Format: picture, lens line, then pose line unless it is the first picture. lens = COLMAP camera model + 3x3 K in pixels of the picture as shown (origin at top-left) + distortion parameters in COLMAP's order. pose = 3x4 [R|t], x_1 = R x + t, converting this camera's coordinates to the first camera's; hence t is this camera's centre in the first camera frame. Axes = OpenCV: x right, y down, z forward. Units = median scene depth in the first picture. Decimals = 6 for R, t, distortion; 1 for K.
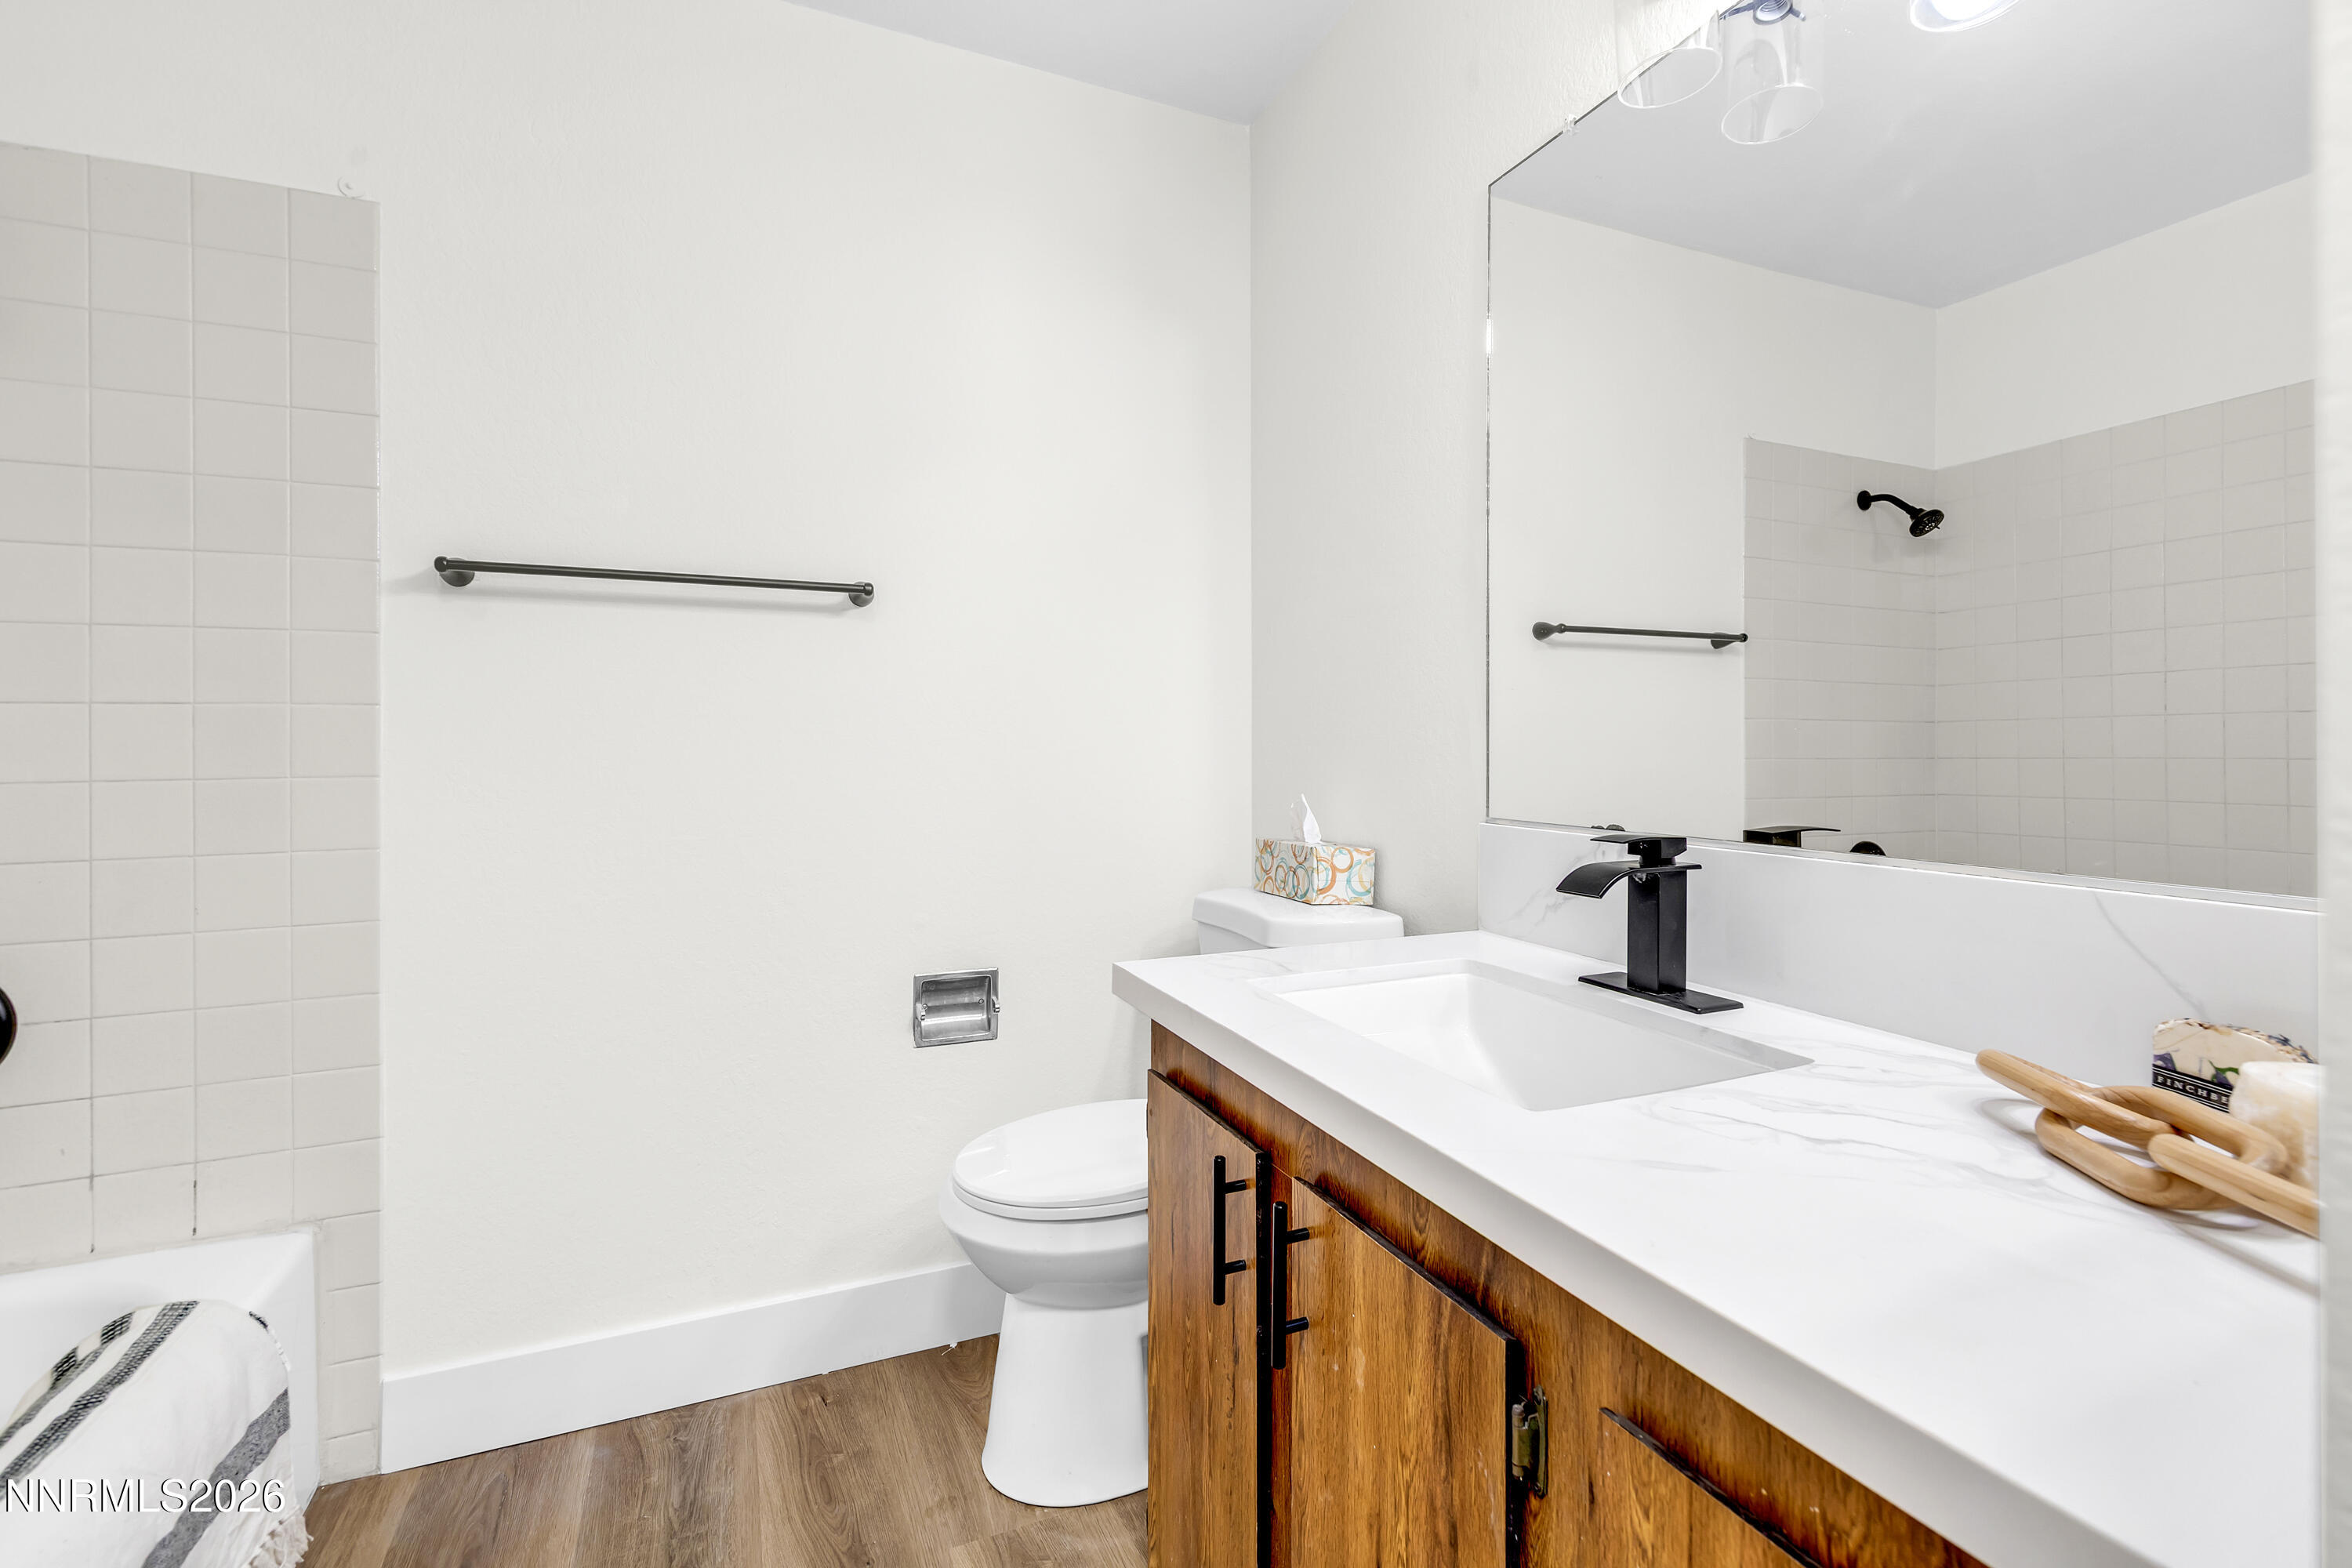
lens RADIAL K [[1006.6, 0, 1197.2], [0, 1006.6, 744.1], [0, 0, 1]] dist [0.003124, 0.000061]
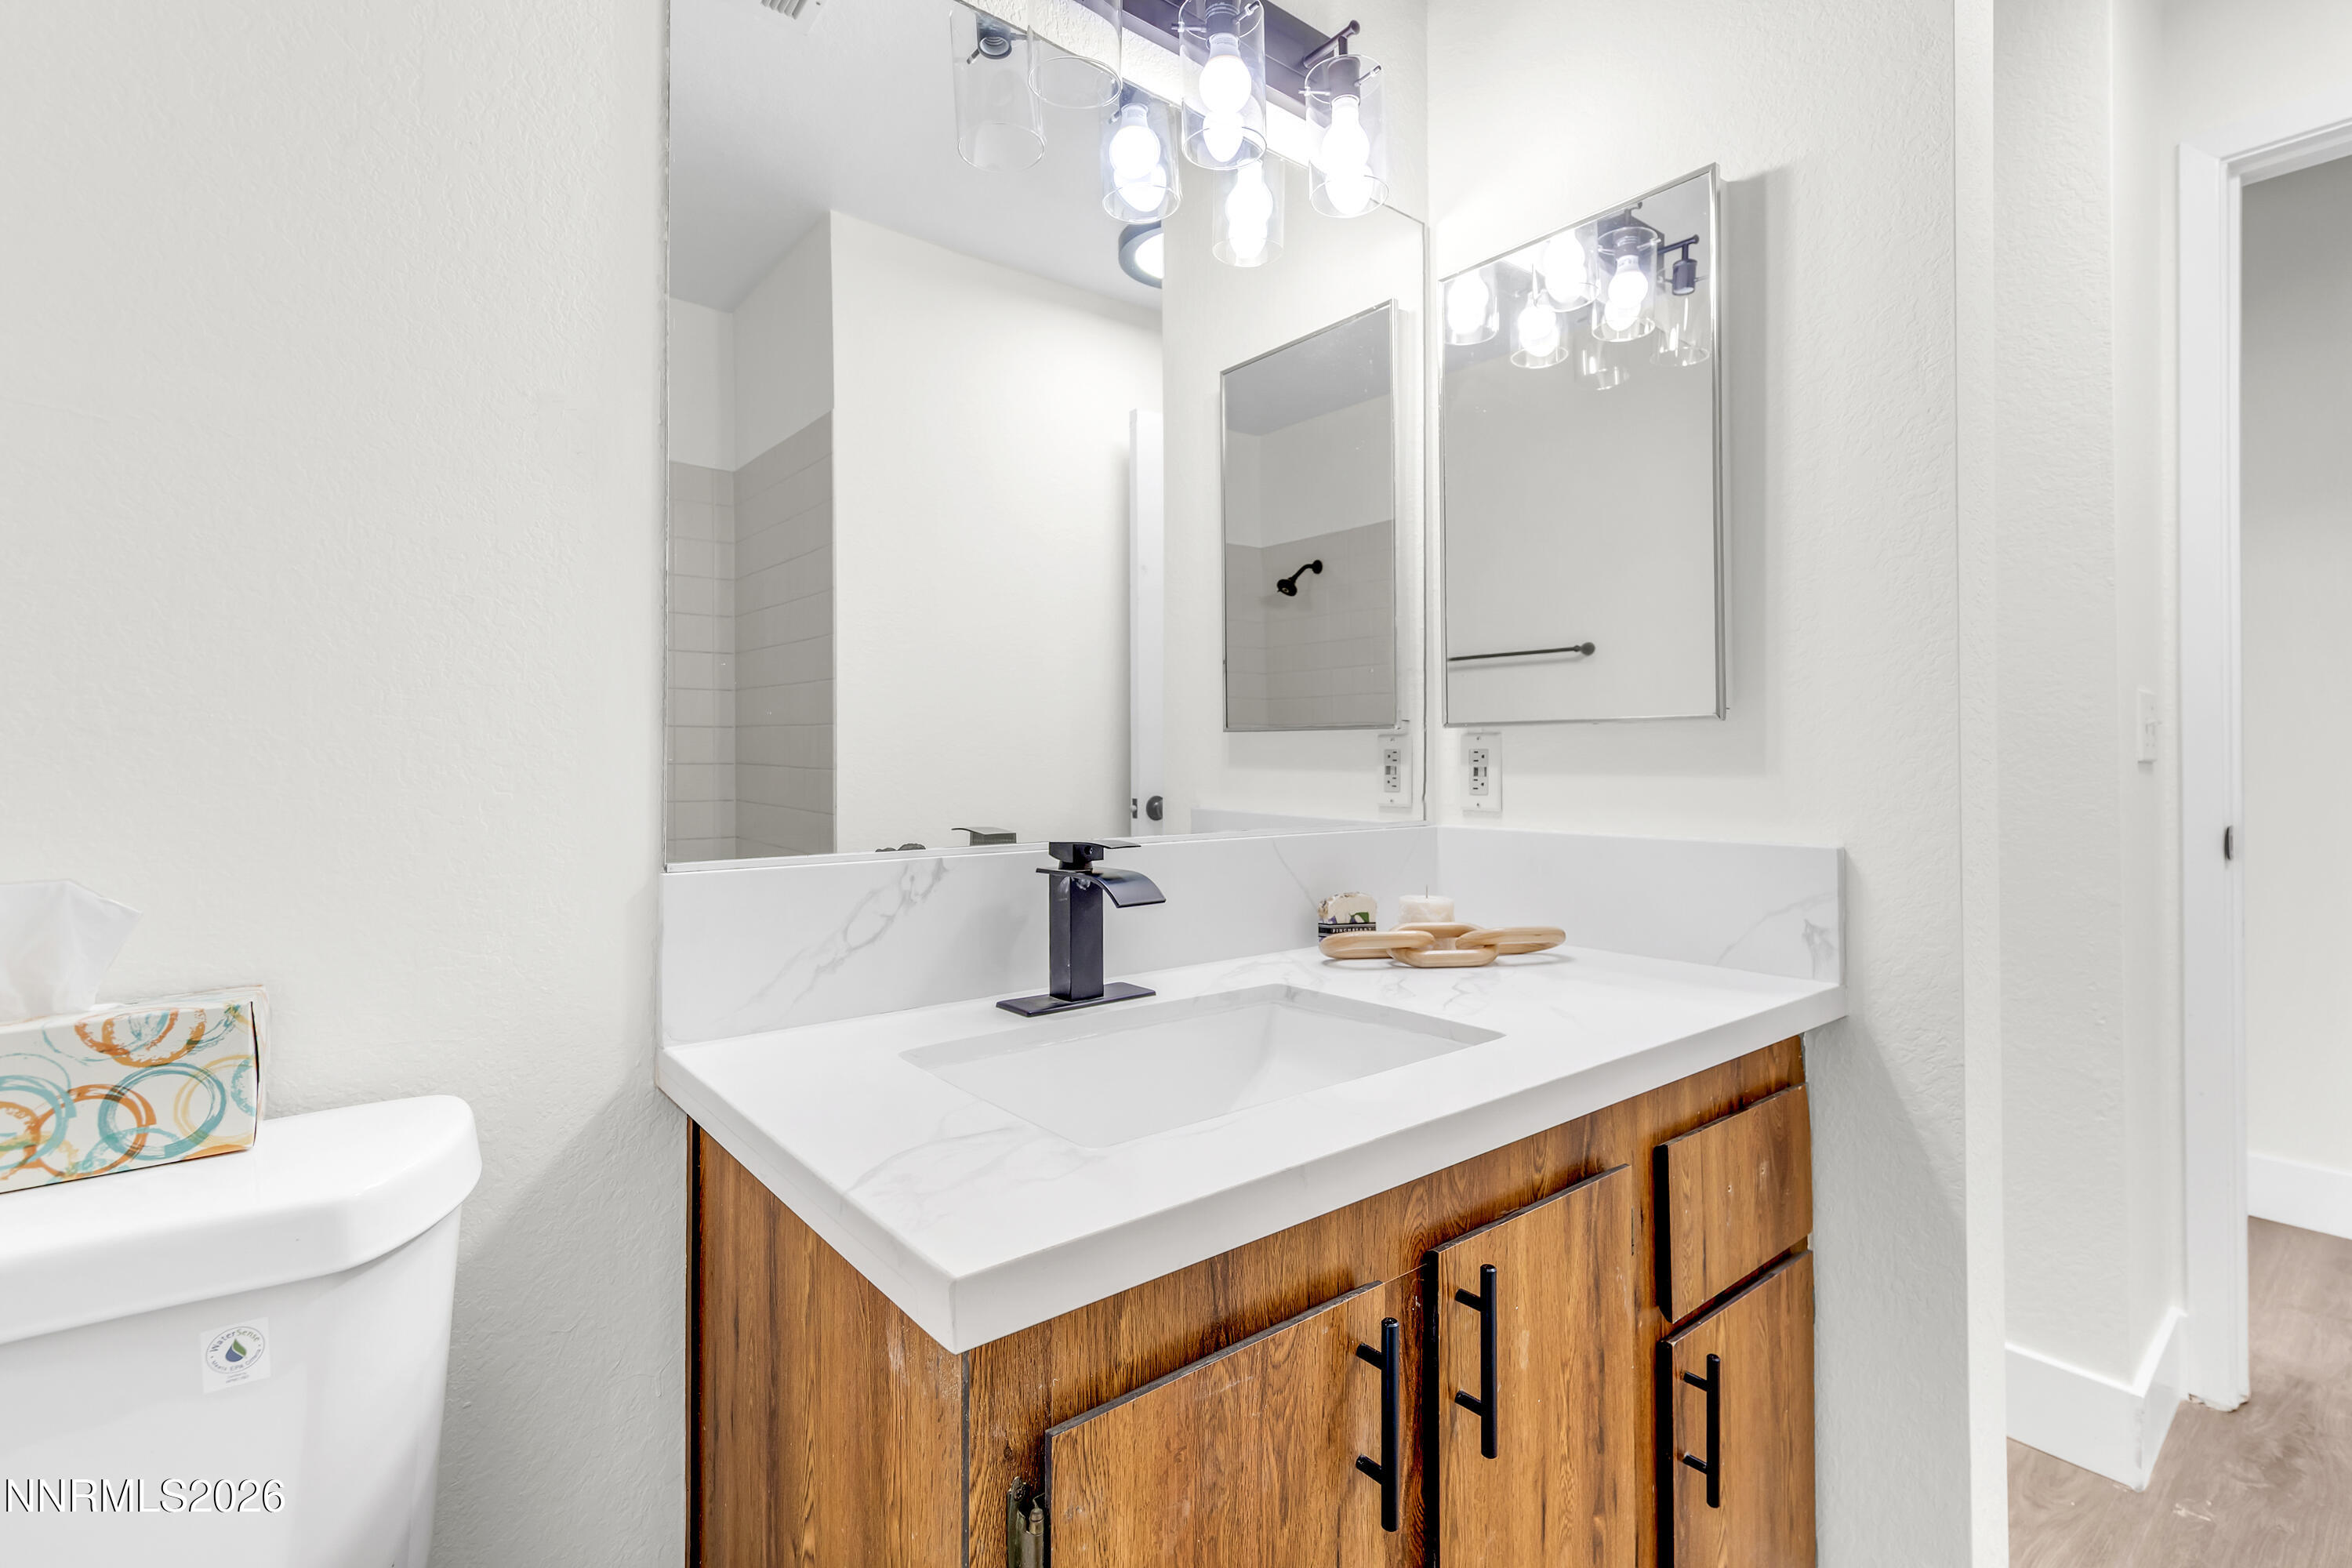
lens RADIAL K [[1118.3, 0, 1203.3], [0, 1118.3, 726.9], [0, 0, 1]] dist [0.000025, -0.000037]
pose [[-0.254464, 0.021480, 0.966844, -0.869672], [0.000439, 0.999756, -0.022096, 0.007907], [-0.967082, -0.005198, -0.254412, 1.603287]]
